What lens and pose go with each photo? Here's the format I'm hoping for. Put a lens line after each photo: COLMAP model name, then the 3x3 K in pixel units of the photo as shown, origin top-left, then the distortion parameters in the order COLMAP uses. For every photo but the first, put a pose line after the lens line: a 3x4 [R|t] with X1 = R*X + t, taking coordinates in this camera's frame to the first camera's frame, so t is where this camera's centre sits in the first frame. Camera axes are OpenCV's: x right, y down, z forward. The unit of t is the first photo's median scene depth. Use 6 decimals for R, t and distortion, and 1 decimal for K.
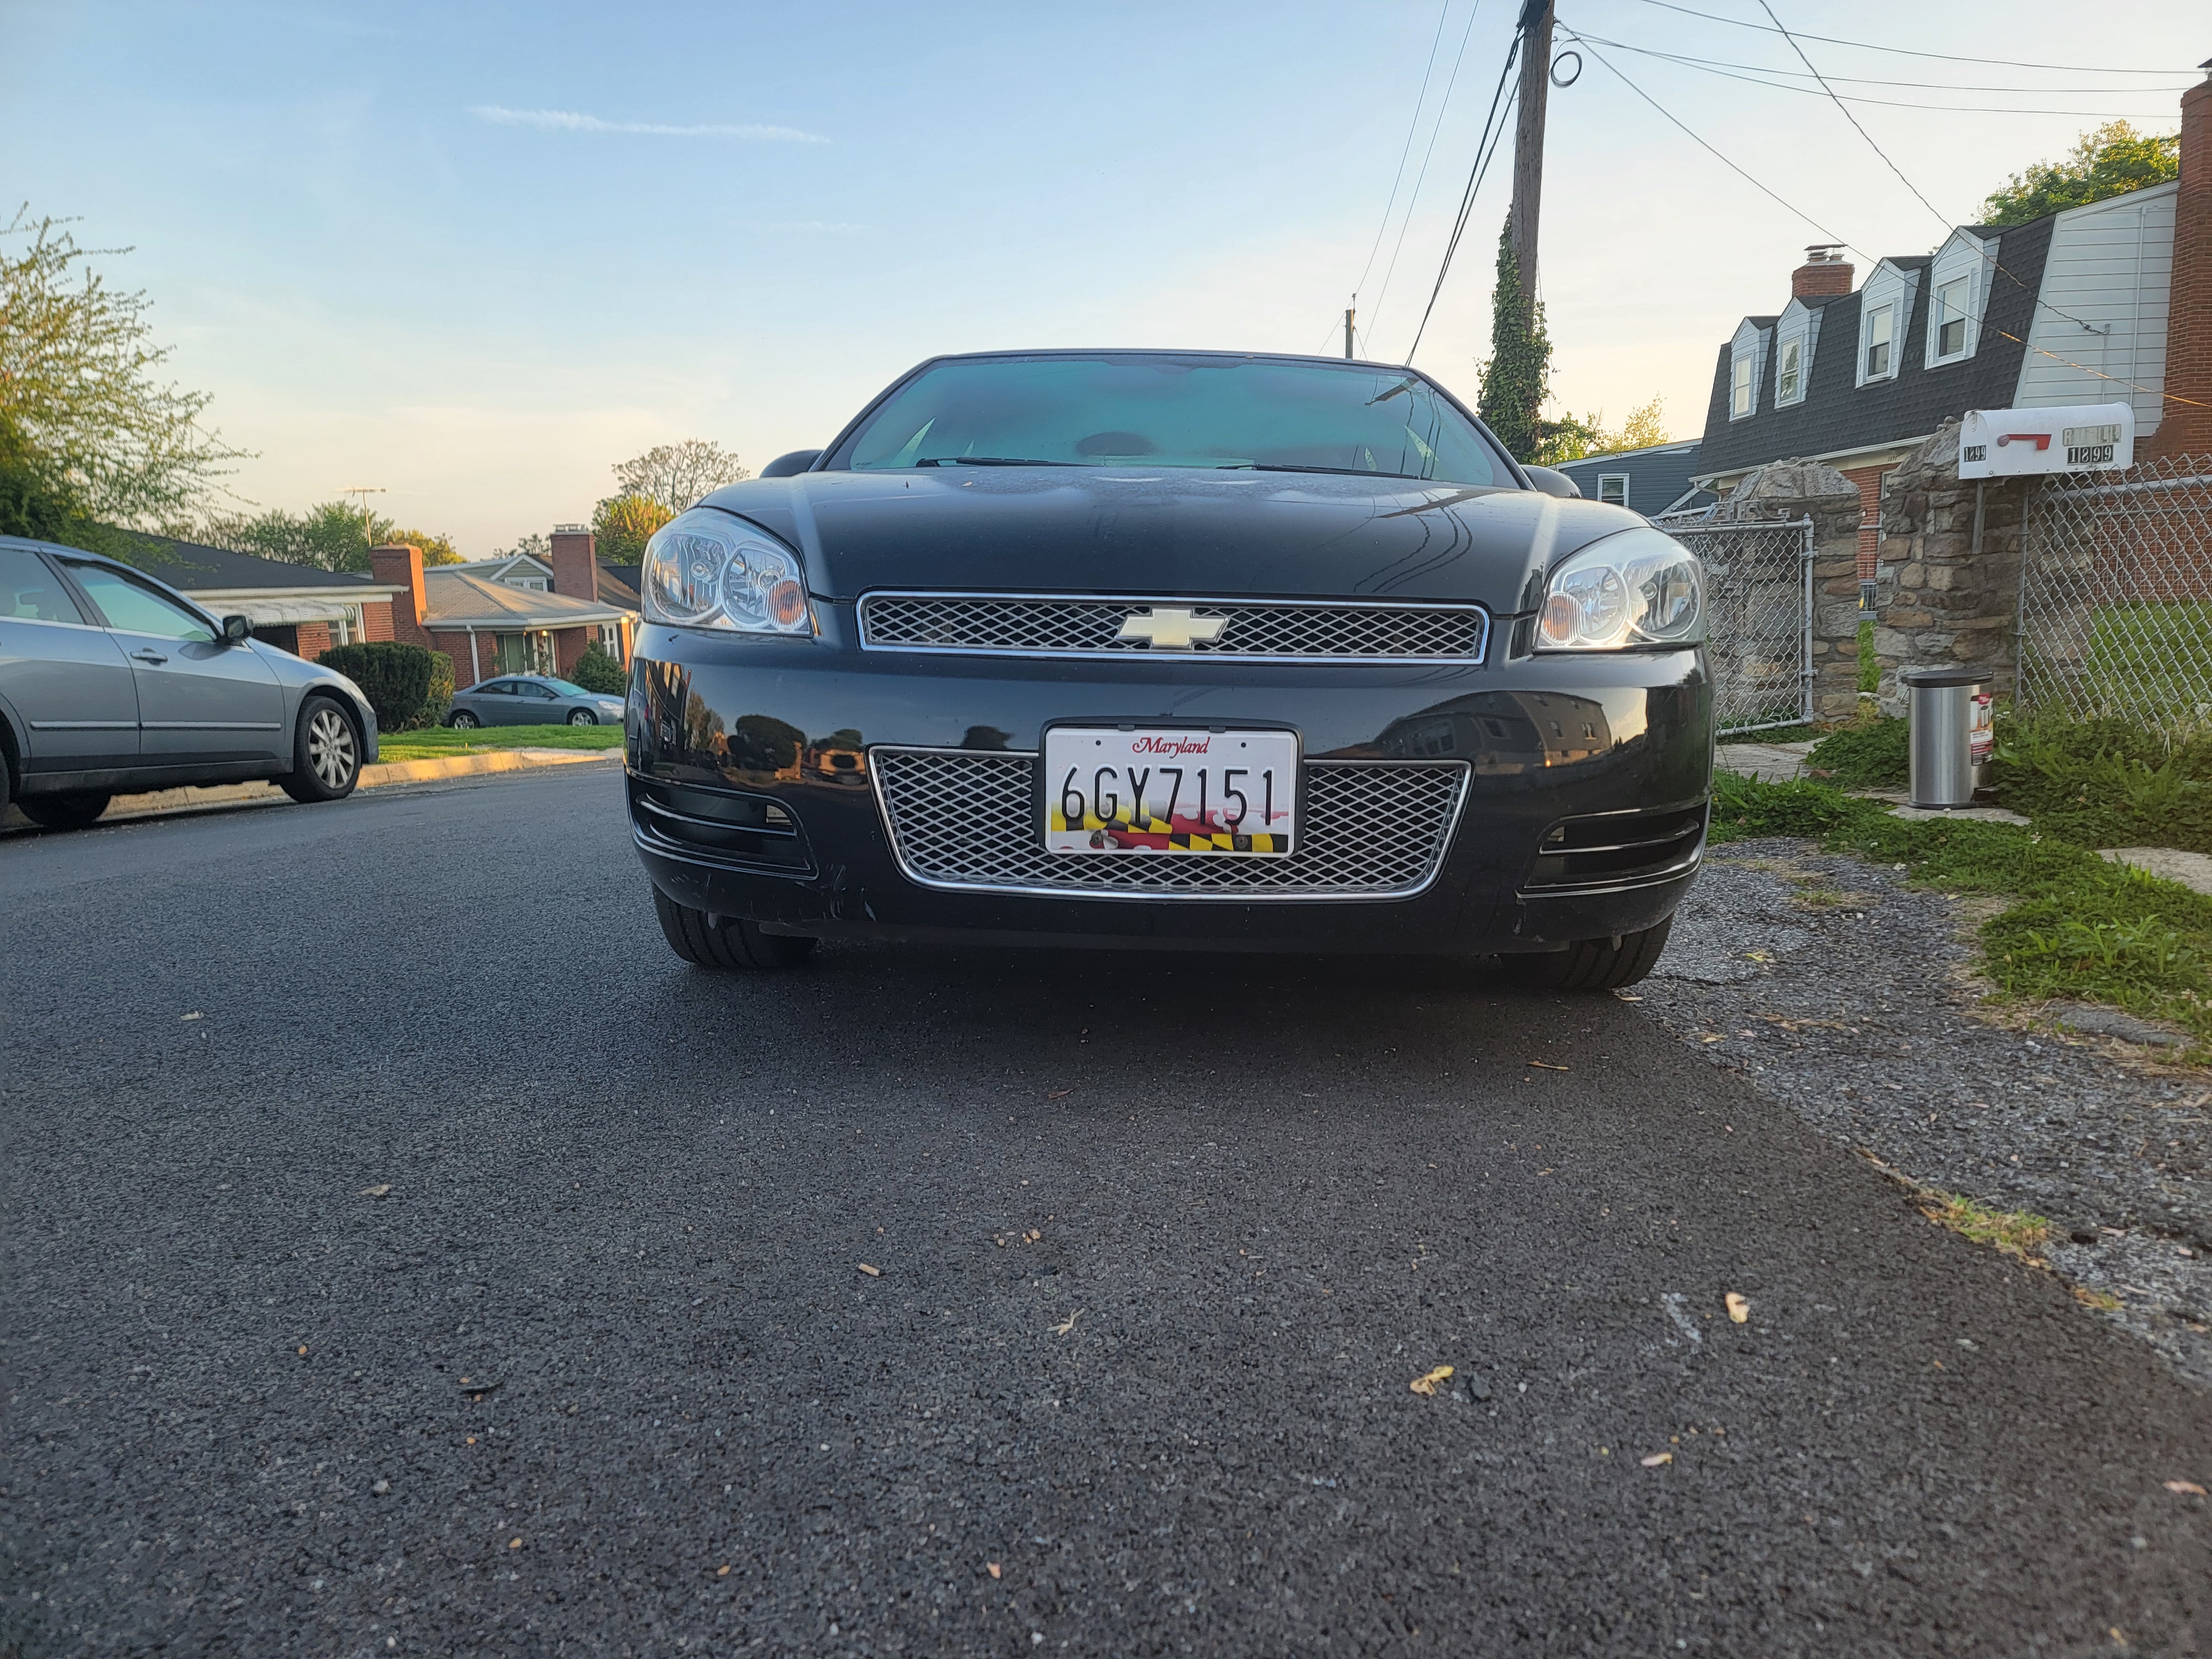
lens RADIAL K [[1542.0, 0, 1119.5], [0, 1542.0, 828.1], [0, 0, 1]] dist [0.071750, -0.054354]
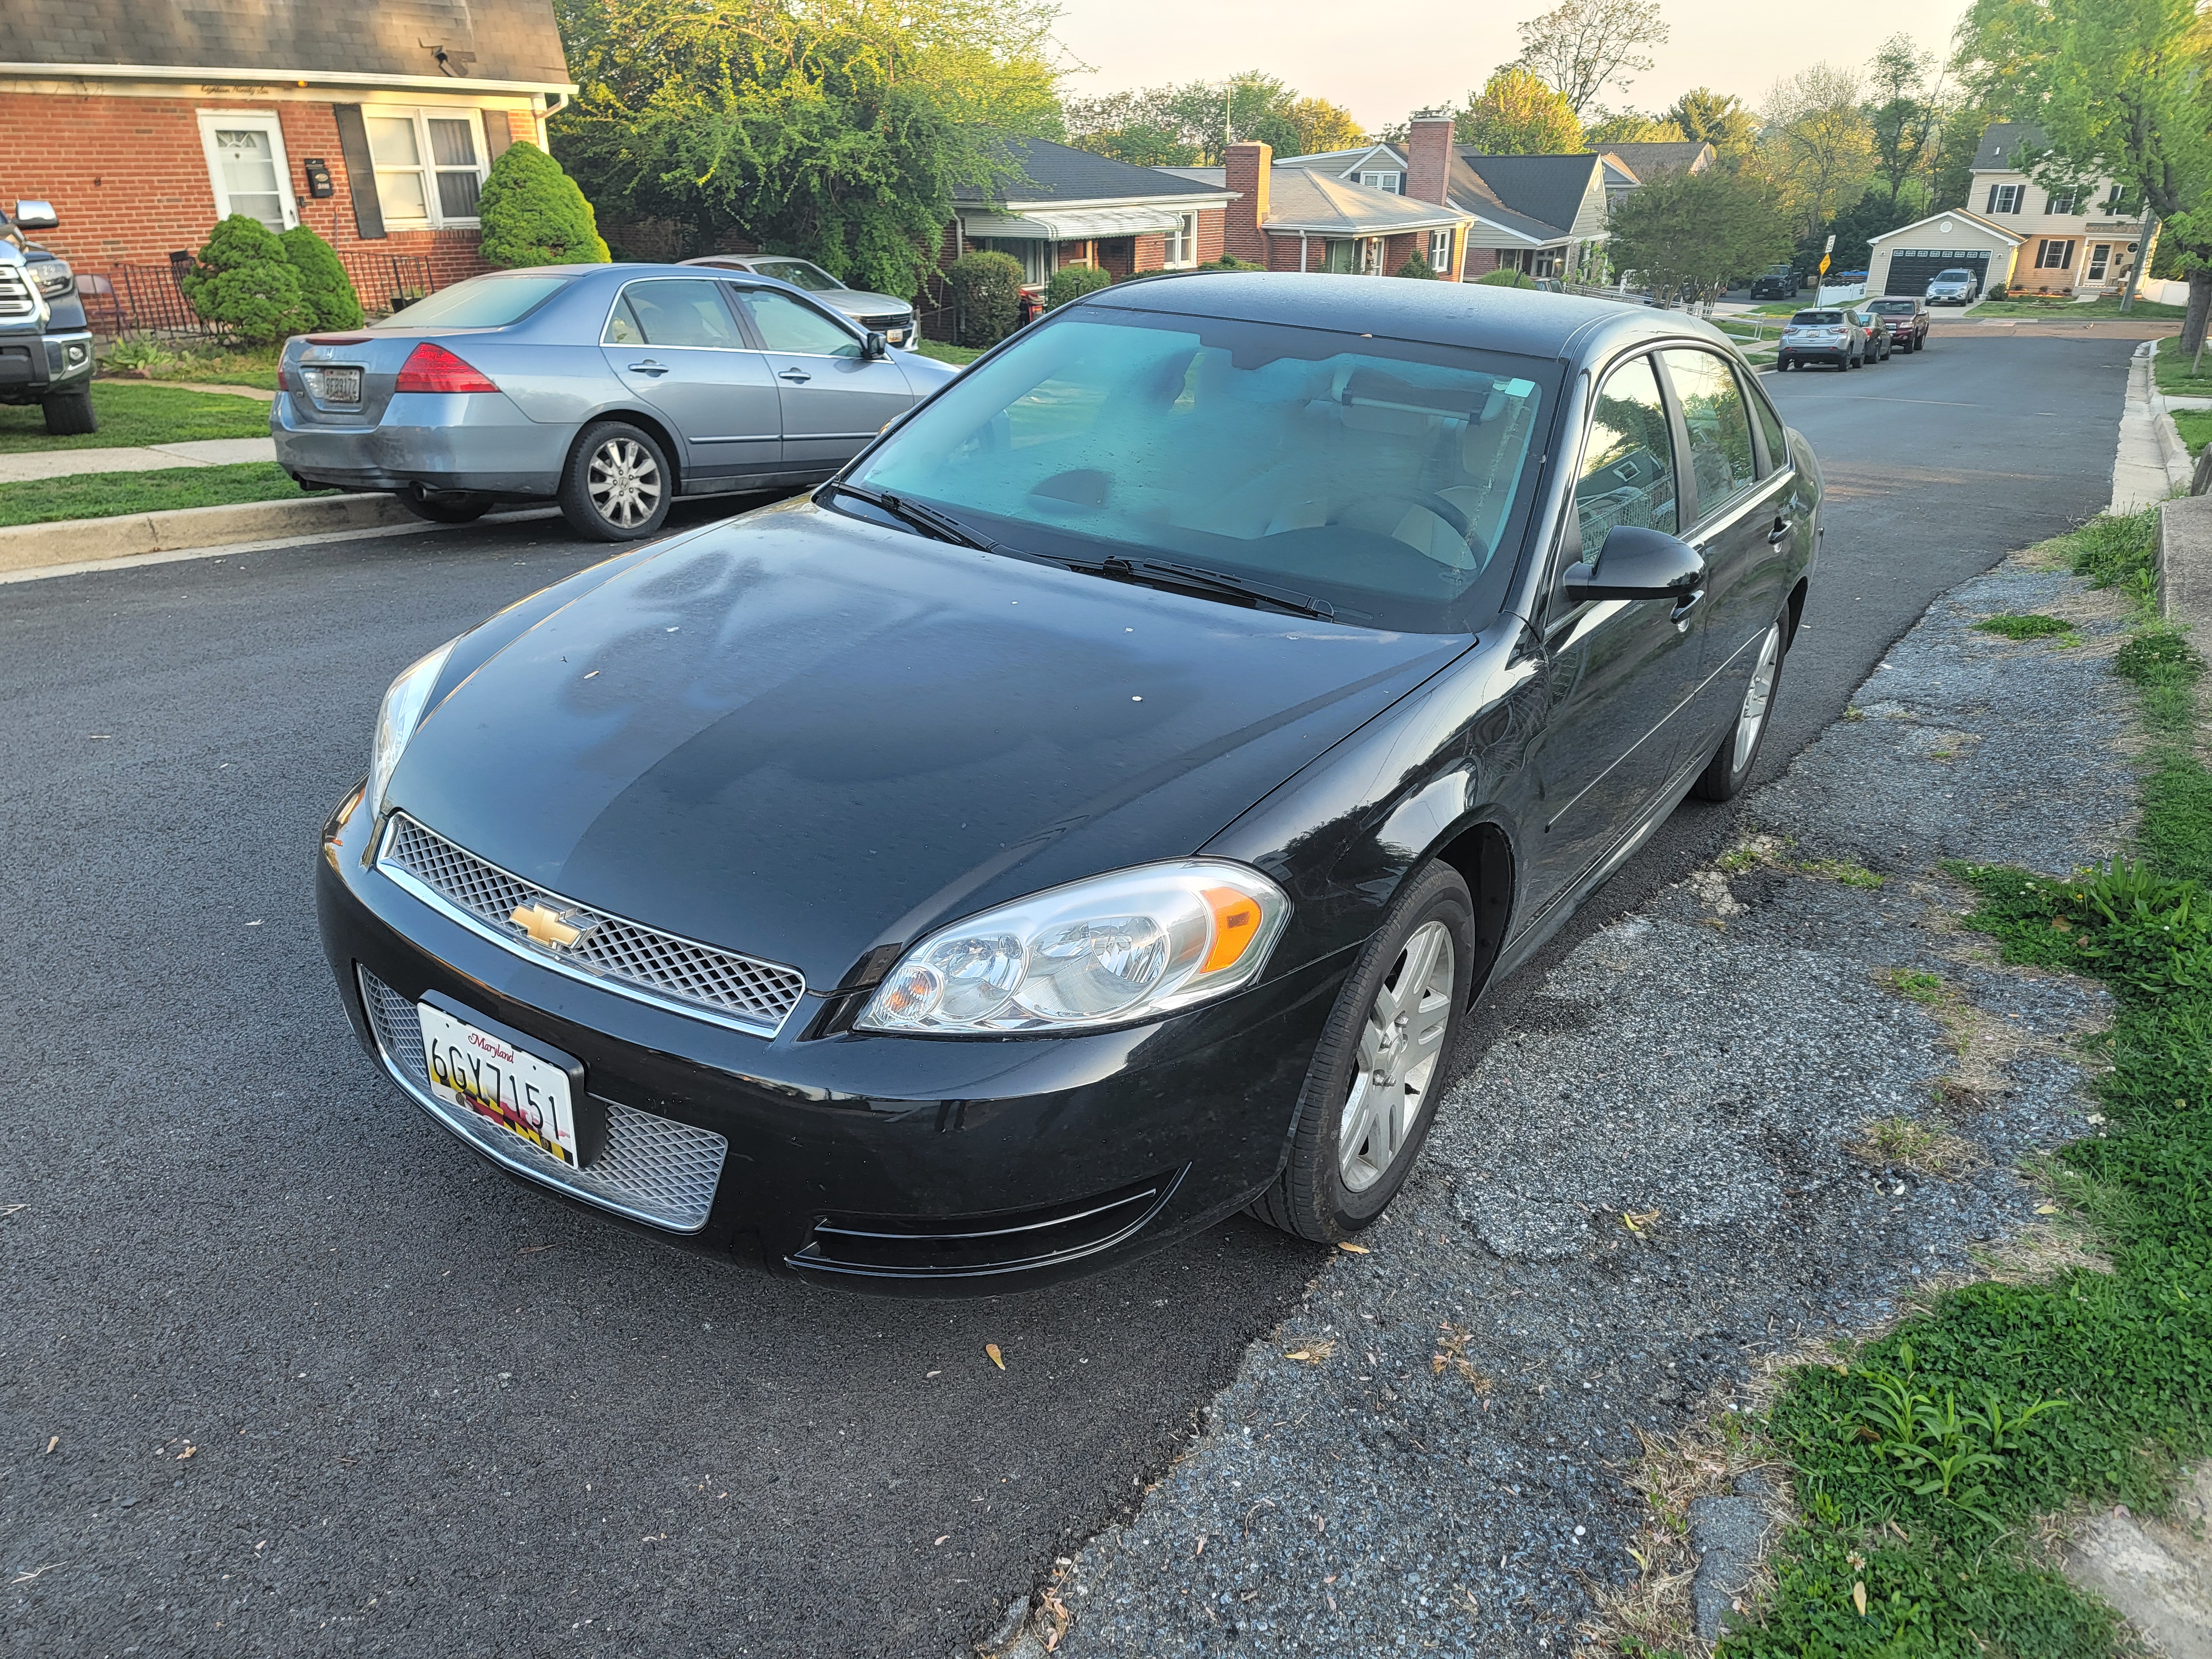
lens RADIAL K [[1542.0, 0, 1110.7], [0, 1542.0, 840.3], [0, 0, 1]] dist [0.071750, -0.054354]
pose [[0.846959, 0.238381, -0.475220, 0.227953], [-0.105708, 0.951506, 0.288898, -0.142189], [0.521043, -0.194450, 0.831086, 0.085496]]
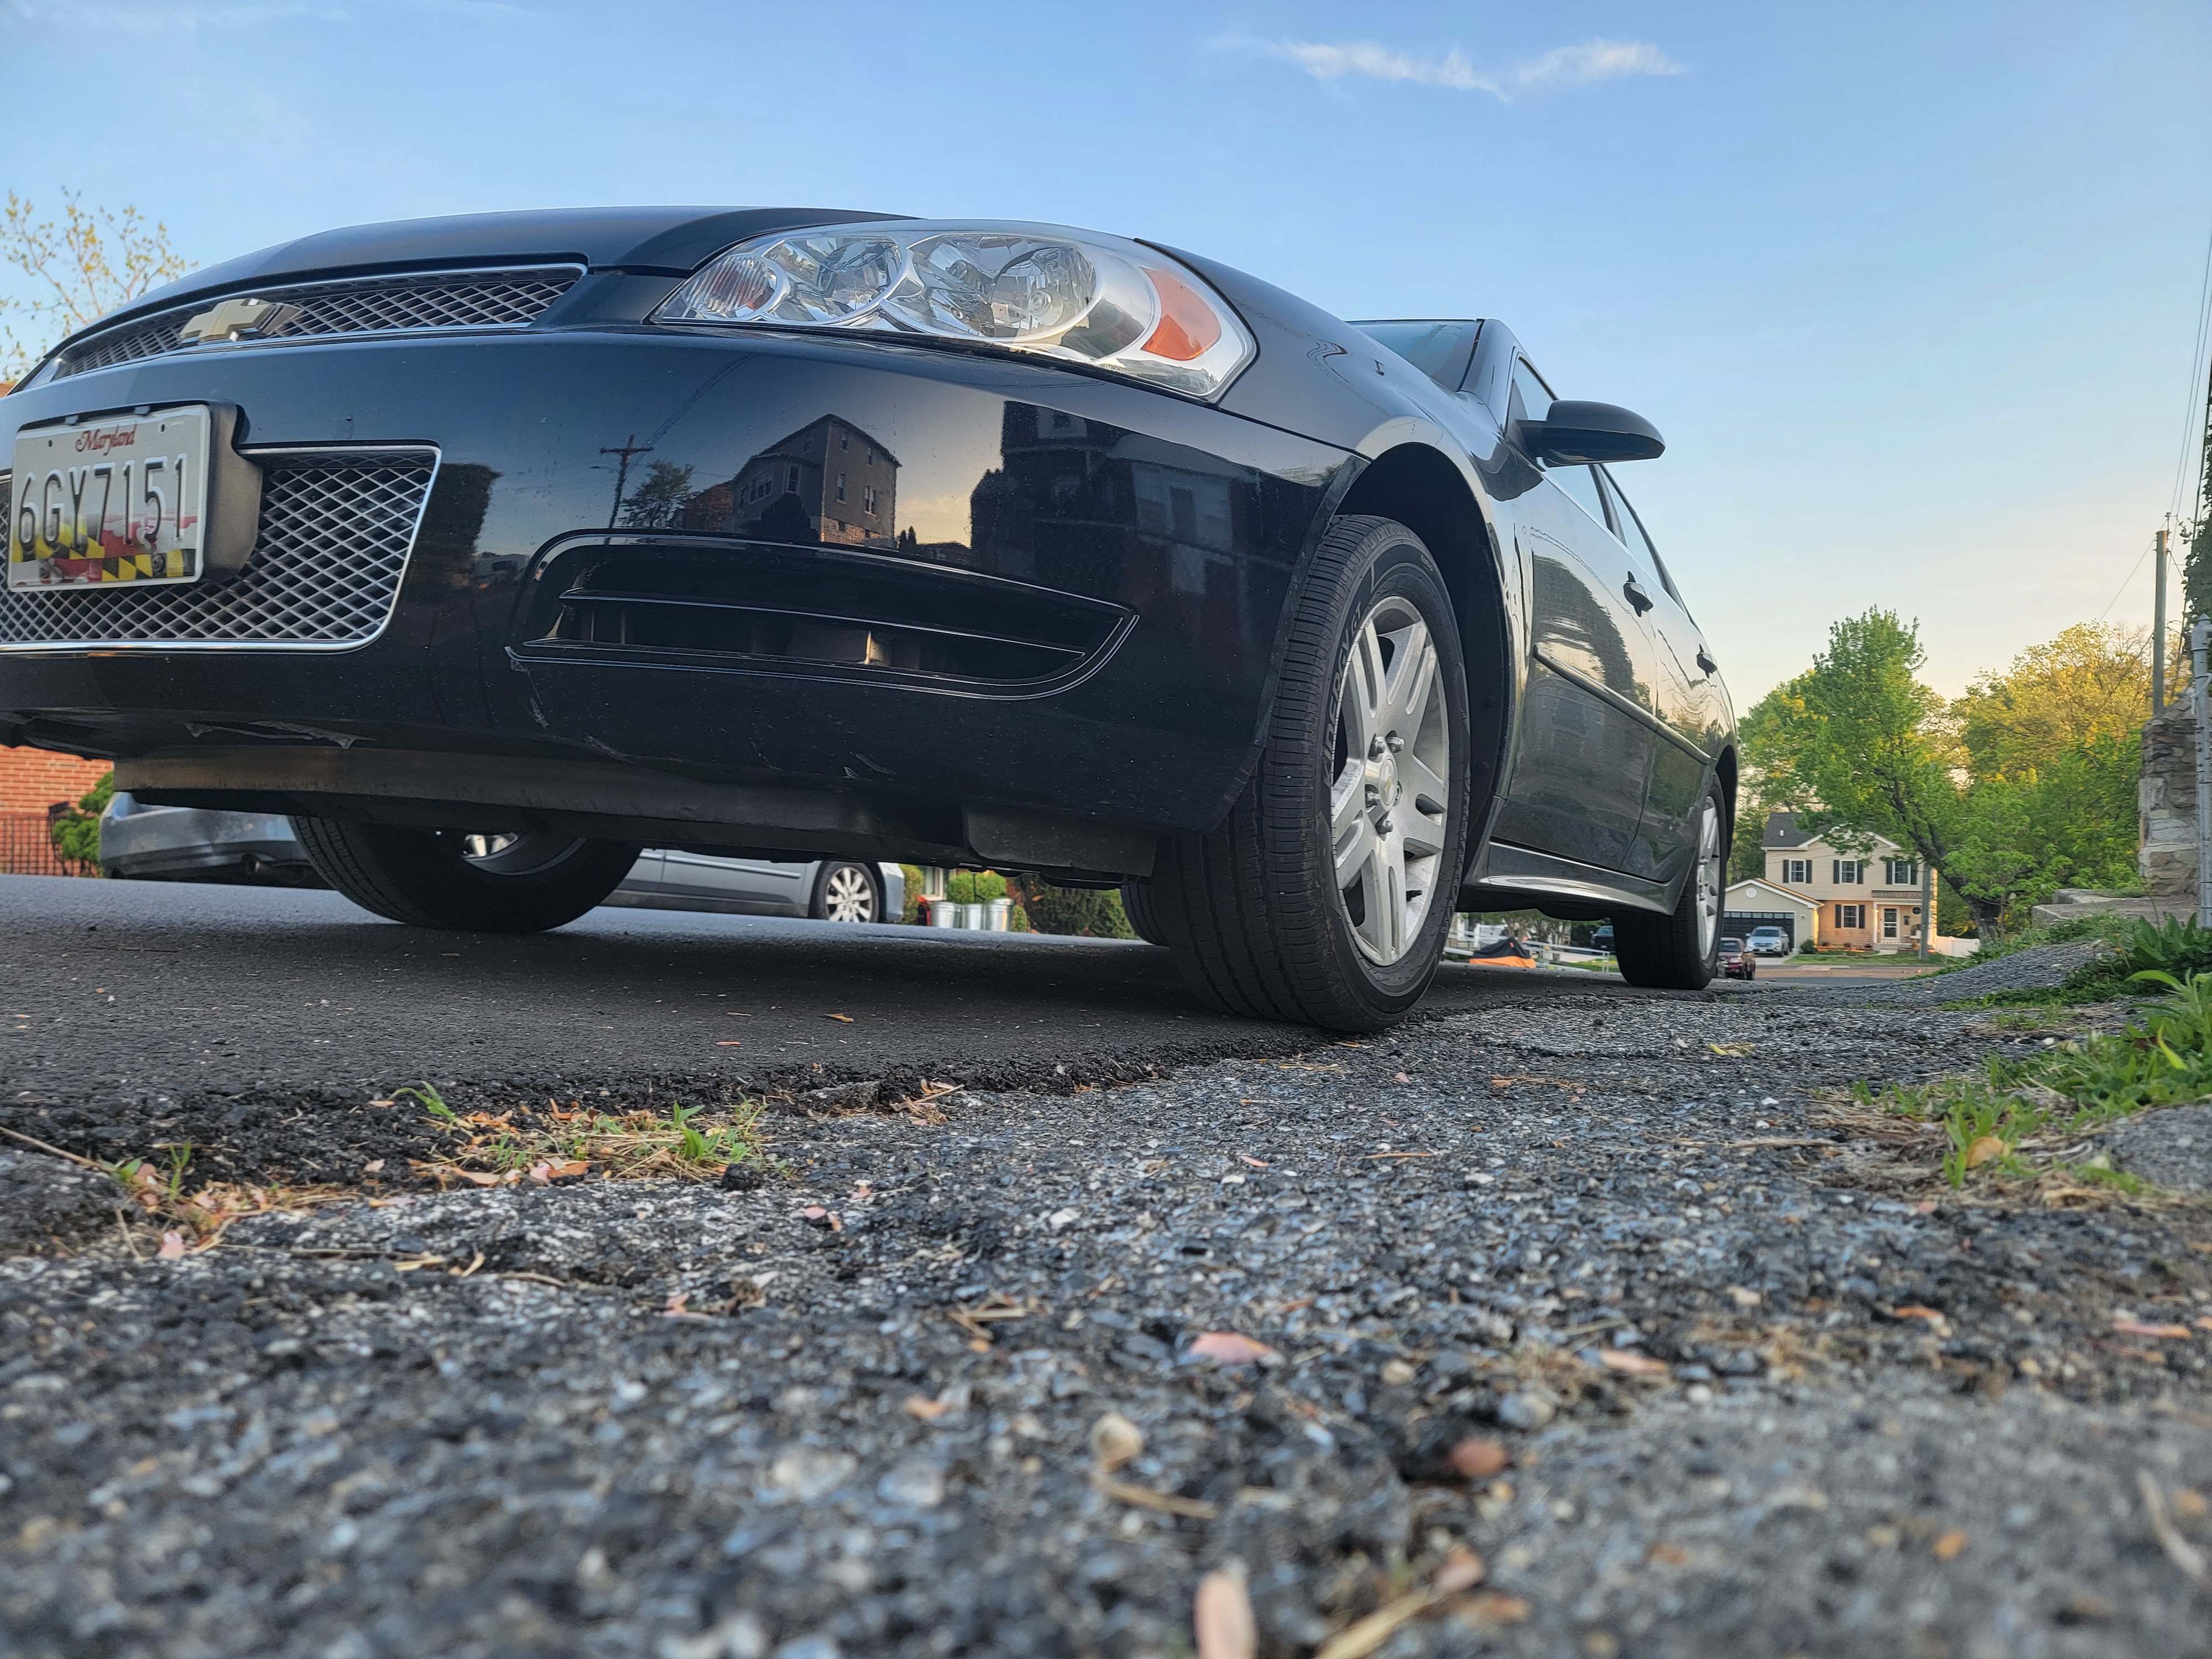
lens RADIAL K [[1542.0, 0, 1145.7], [0, 1542.0, 851.6], [0, 0, 1]] dist [0.071750, -0.054354]
pose [[0.891356, 0.031201, -0.452229, 0.211147], [-0.103671, 0.985219, -0.136365, 0.049479], [0.441290, 0.168432, 0.881416, 0.148201]]
